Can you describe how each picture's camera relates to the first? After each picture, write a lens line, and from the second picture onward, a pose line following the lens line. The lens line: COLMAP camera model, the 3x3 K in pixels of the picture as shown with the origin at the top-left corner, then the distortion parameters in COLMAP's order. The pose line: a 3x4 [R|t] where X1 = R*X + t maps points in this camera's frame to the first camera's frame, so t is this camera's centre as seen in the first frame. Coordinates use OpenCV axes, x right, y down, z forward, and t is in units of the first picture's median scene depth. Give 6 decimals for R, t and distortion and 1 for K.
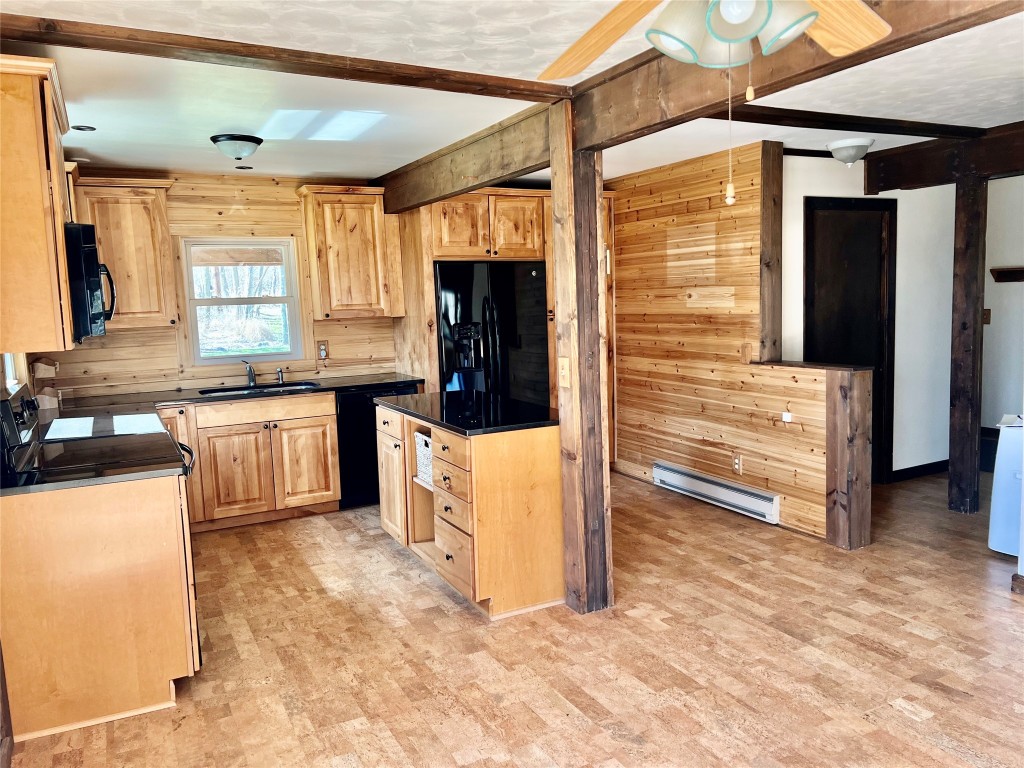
lens RADIAL K [[768.7, 0, 514.8], [0, 768.7, 384.3], [0, 0, 1]] dist [0.065267, -0.072238]
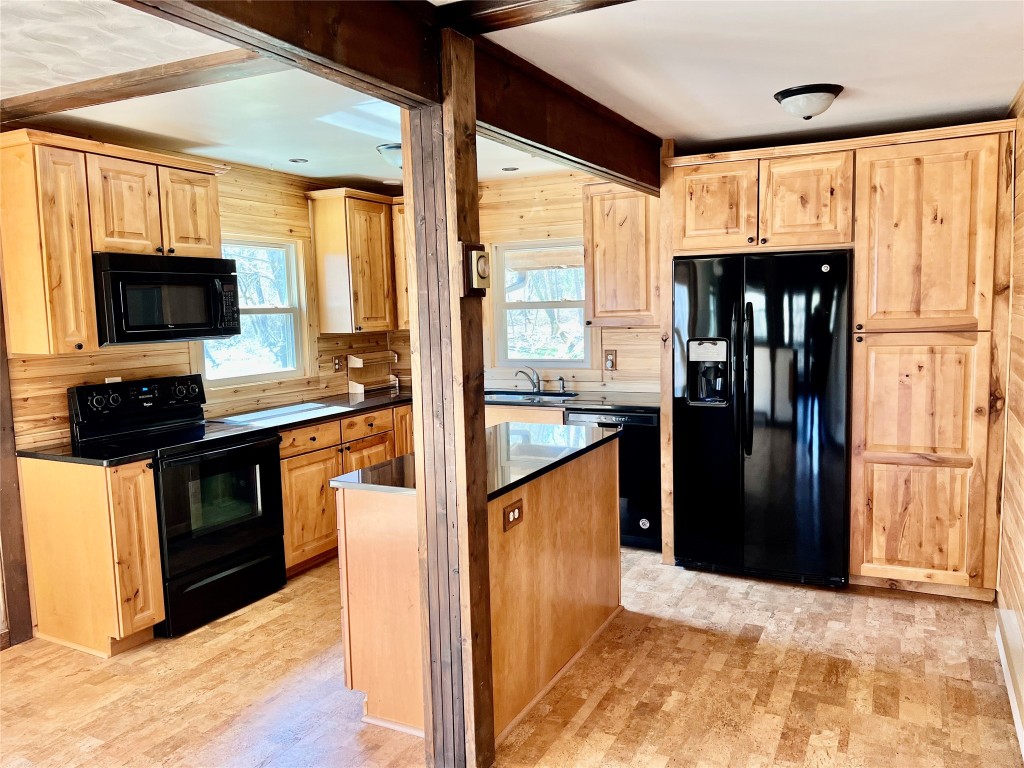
lens RADIAL K [[768.7, 0, 509.5], [0, 768.7, 385.1], [0, 0, 1]] dist [0.065267, -0.072238]
pose [[0.579249, 0.101783, -0.808771, 0.435859], [-0.086935, 0.994229, 0.062860, -0.066297], [0.810502, 0.033899, 0.584754, 0.415097]]
